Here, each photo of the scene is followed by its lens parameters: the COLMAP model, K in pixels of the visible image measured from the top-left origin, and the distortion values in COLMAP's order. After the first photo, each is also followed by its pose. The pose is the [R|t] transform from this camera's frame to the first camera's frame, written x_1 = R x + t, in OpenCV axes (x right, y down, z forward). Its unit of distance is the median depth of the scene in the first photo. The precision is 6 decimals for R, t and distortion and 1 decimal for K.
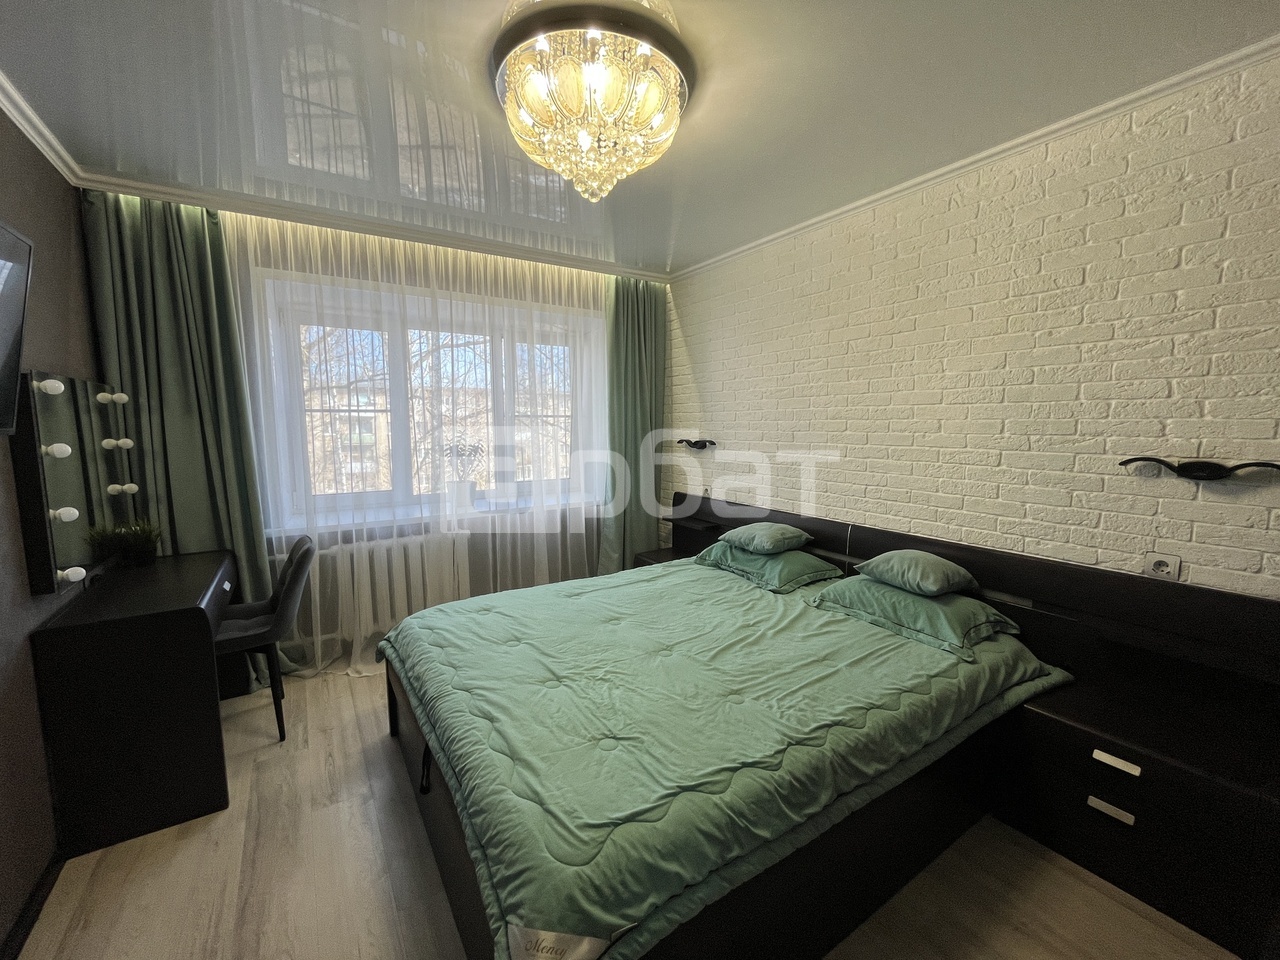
lens RADIAL K [[516.2, 0, 639.9], [0, 516.2, 480.6], [0, 0, 1]] dist [-0.000290, 0.000708]
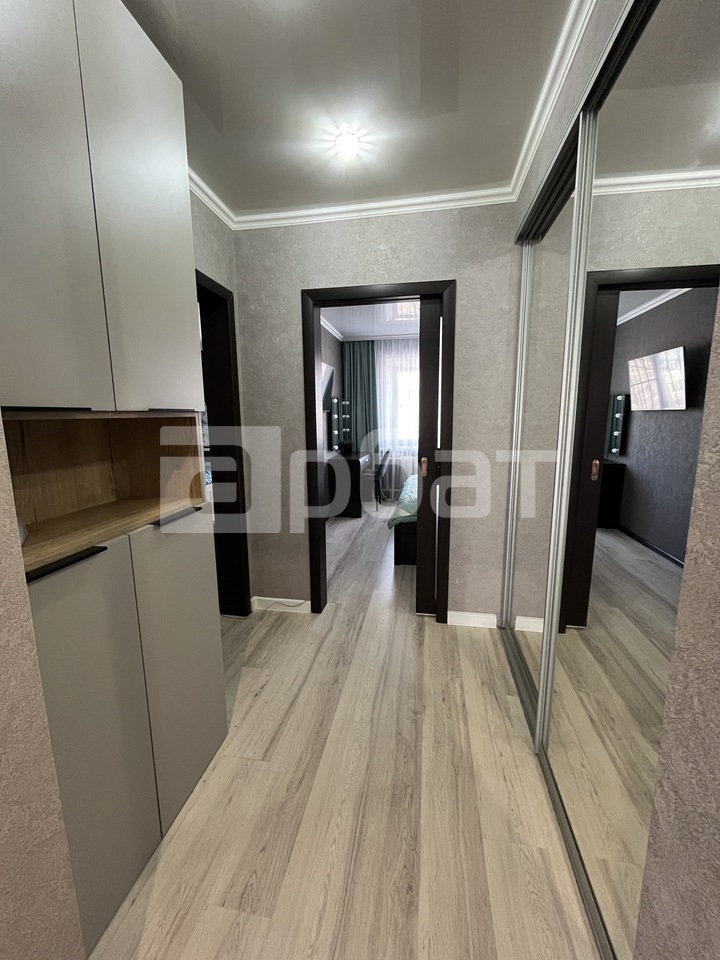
lens RADIAL K [[387.1, 0, 359.4], [0, 387.1, 482.8], [0, 0, 1]] dist [-0.000290, 0.000708]
pose [[0.725678, 0.092179, -0.681832, 0.819475], [-0.063701, 0.995730, 0.066818, 0.184789], [0.685079, -0.005055, 0.728451, -0.786958]]
